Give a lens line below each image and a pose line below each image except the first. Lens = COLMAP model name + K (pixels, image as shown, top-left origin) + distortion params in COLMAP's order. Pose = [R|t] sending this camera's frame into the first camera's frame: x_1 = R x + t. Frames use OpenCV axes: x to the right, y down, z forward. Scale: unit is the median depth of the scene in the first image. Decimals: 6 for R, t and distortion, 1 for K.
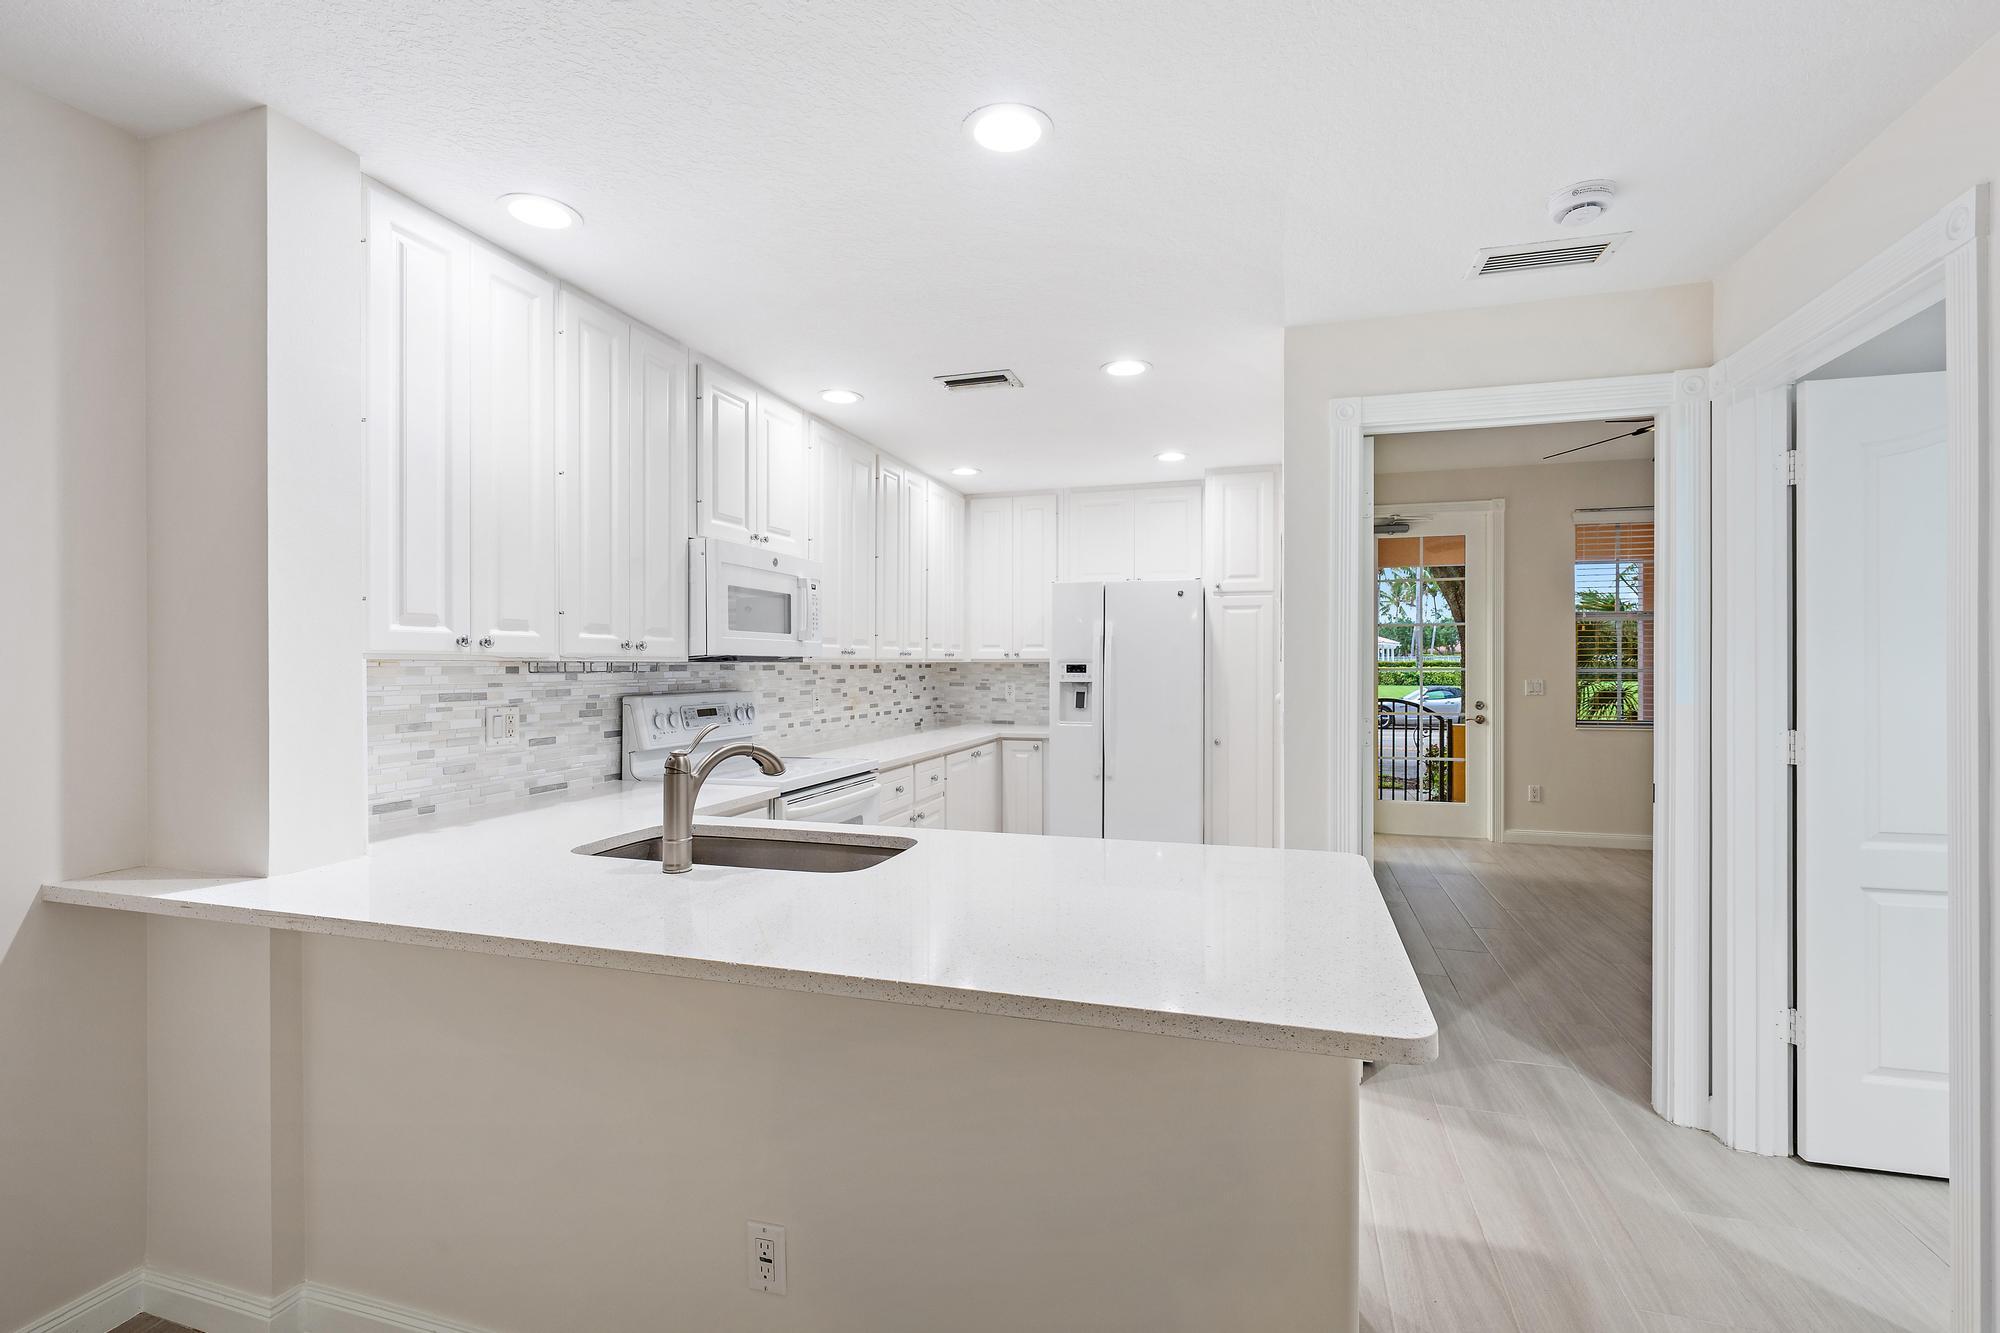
lens RADIAL K [[937.6, 0, 1000.8], [0, 937.6, 661.5], [0, 0, 1]] dist [0.014069, -0.000152]
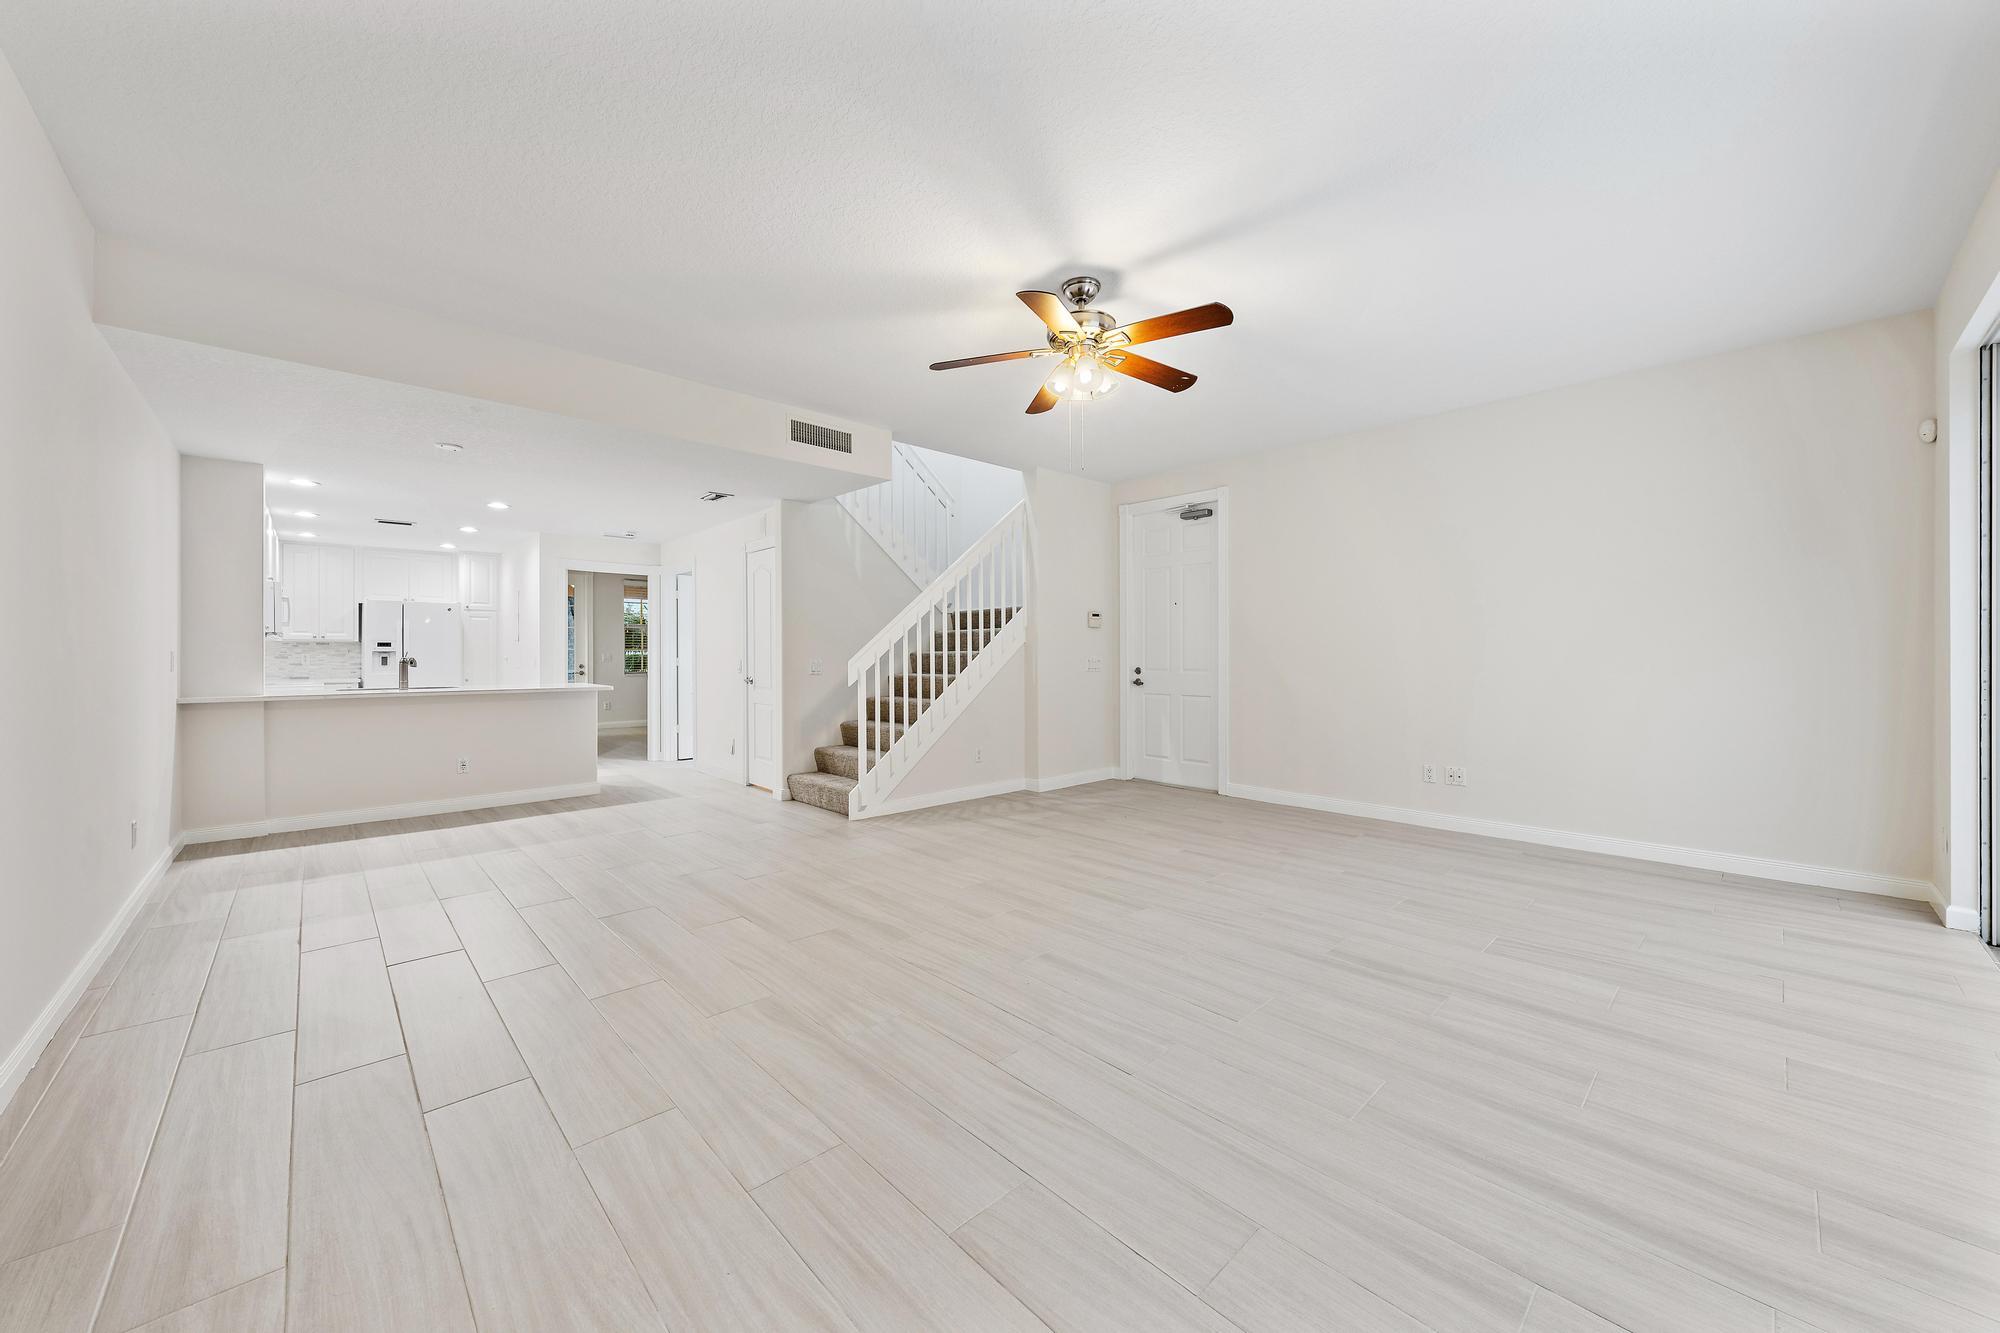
lens RADIAL K [[711.4, 0, 989.5], [0, 711.4, 659.0], [0, 0, 1]] dist [0.000404, 0.000057]
pose [[0.514018, -0.001757, 0.857778, -0.650328], [0.000072, 0.999998, 0.002005, 0.041863], [-0.857779, -0.000969, 0.514017, -1.016228]]
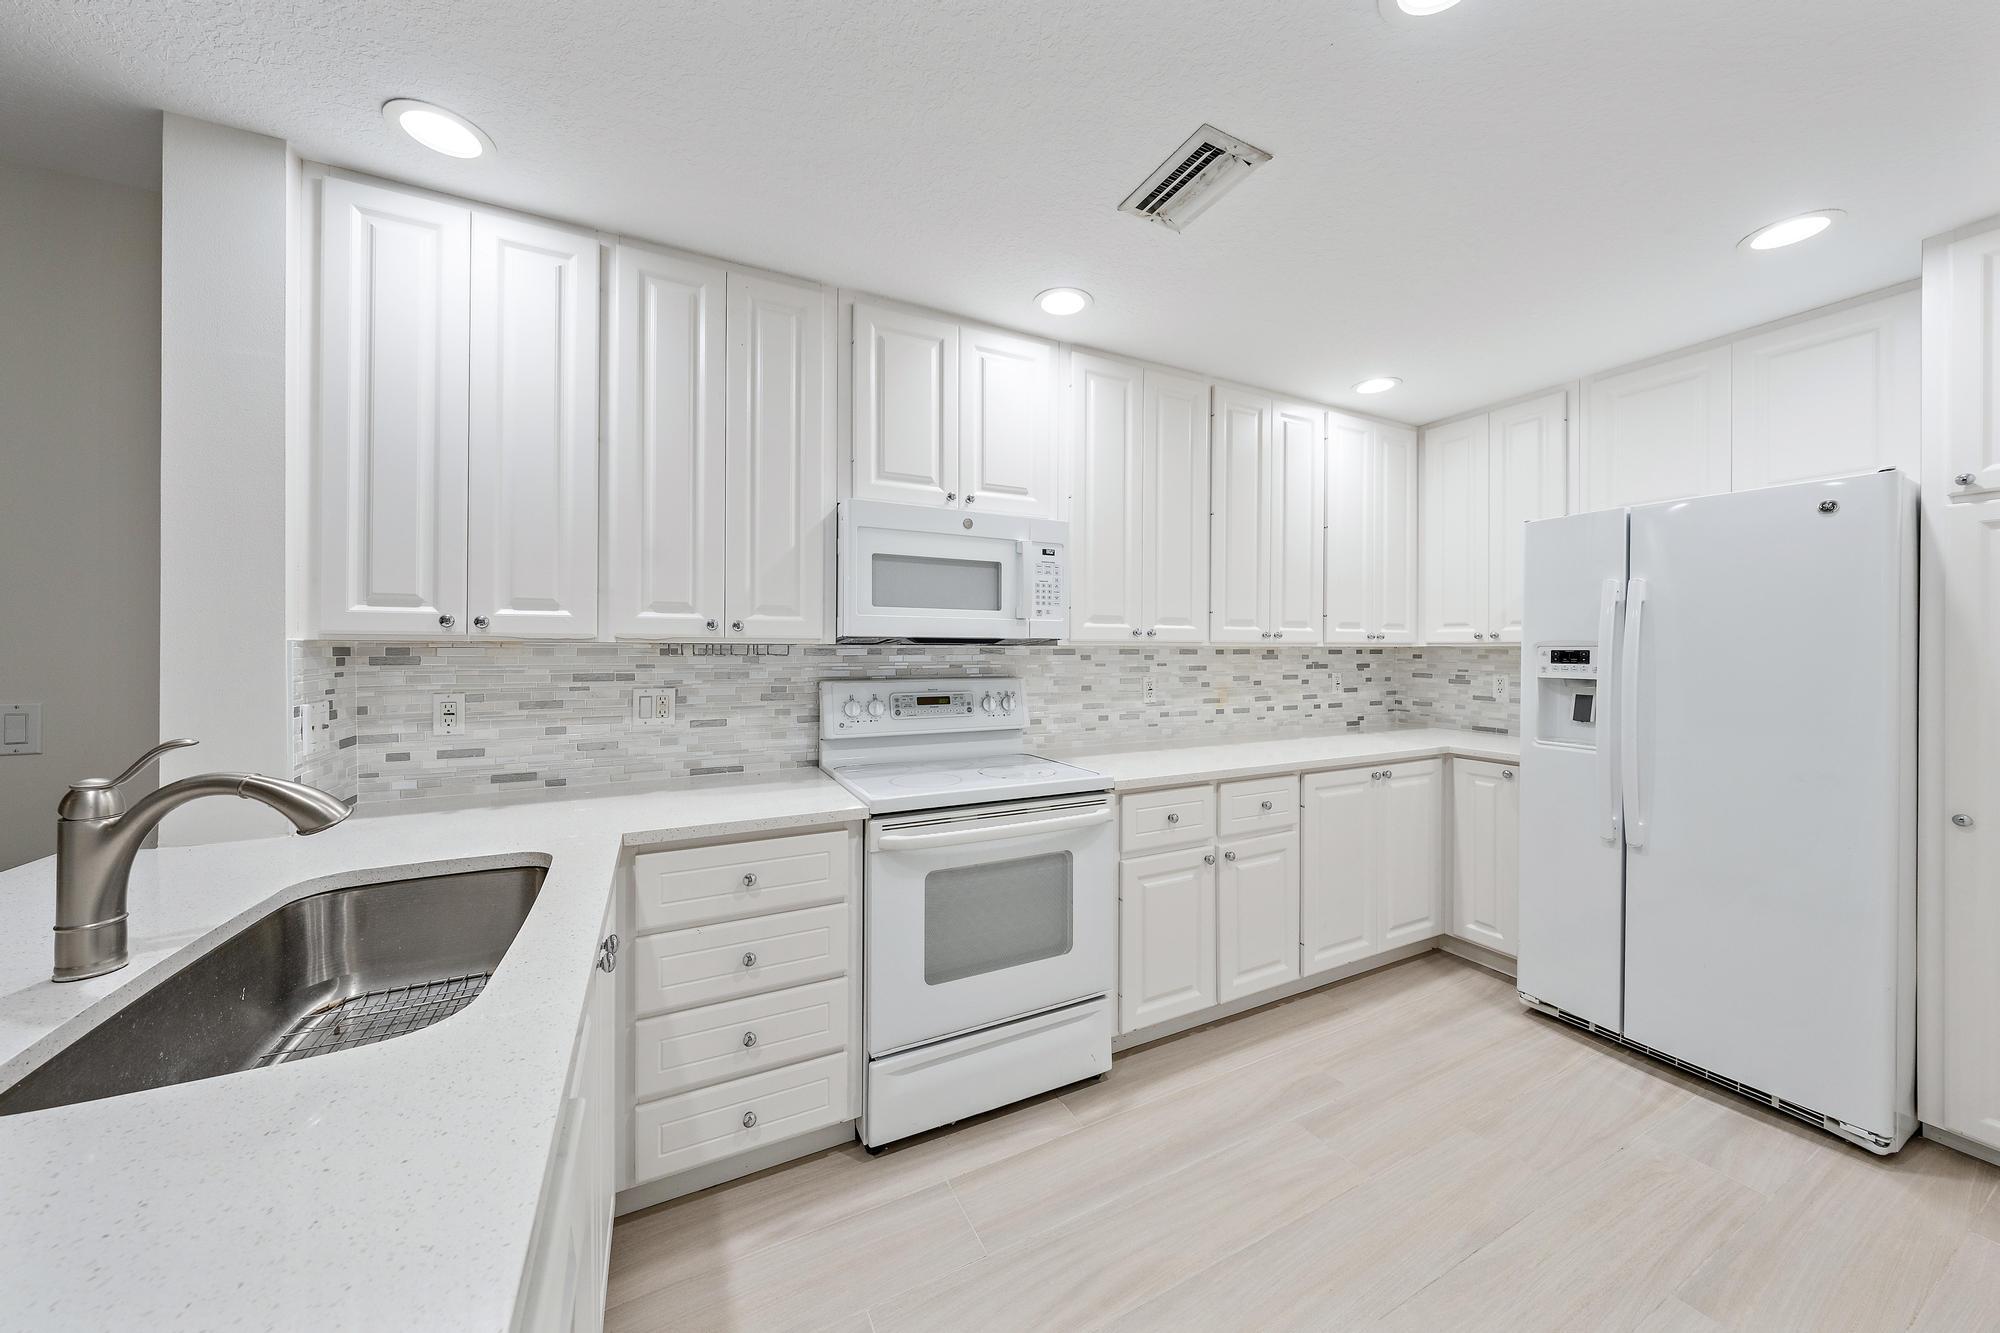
lens RADIAL K [[675.2, 0, 985.0], [0, 675.2, 642.1], [0, 0, 1]] dist [0.000133, -0.000121]
pose [[0.686183, -0.003573, -0.727420, 0.166289], [-0.002252, 0.999973, -0.007036, 0.001883], [0.727425, 0.006466, 0.686157, 0.498283]]
